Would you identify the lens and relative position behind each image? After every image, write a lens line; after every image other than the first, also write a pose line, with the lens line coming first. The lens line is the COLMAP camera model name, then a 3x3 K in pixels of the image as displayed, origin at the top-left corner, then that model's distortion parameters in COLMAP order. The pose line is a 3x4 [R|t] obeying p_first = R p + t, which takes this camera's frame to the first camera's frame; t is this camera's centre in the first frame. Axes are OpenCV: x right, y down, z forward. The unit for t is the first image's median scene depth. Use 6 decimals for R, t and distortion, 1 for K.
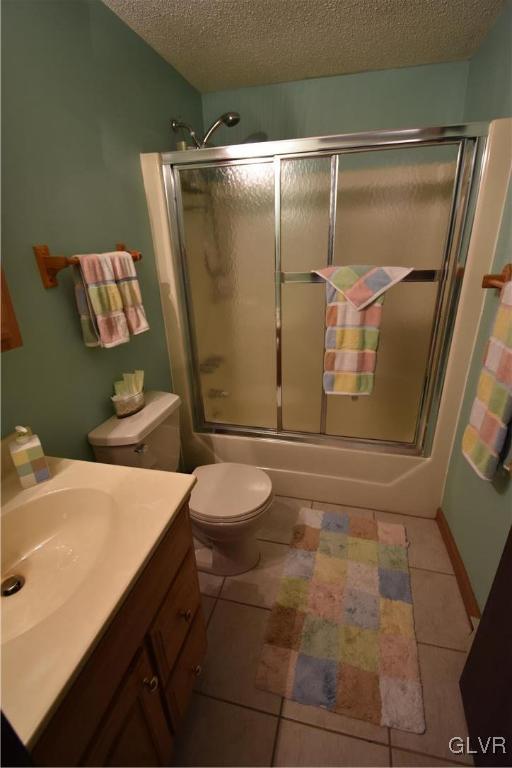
lens RADIAL K [[337.3, 0, 256.7], [0, 337.3, 385.5], [0, 0, 1]] dist [0.000818, -0.017052]
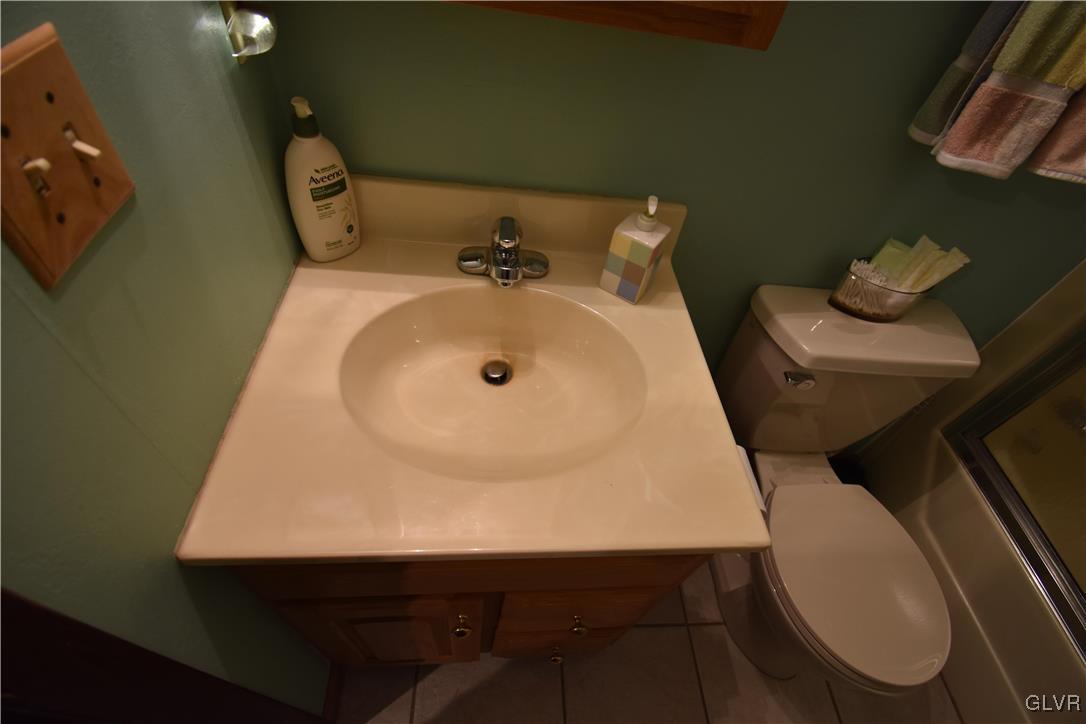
lens RADIAL K [[476.9, 0, 548.8], [0, 476.9, 366.3], [0, 0, 1]] dist [0.000818, -0.017052]
pose [[0.297489, 0.768543, -0.566430, -0.068206], [-0.492514, 0.631790, 0.598557, -0.056459], [0.817881, 0.100911, 0.566469, 0.288111]]
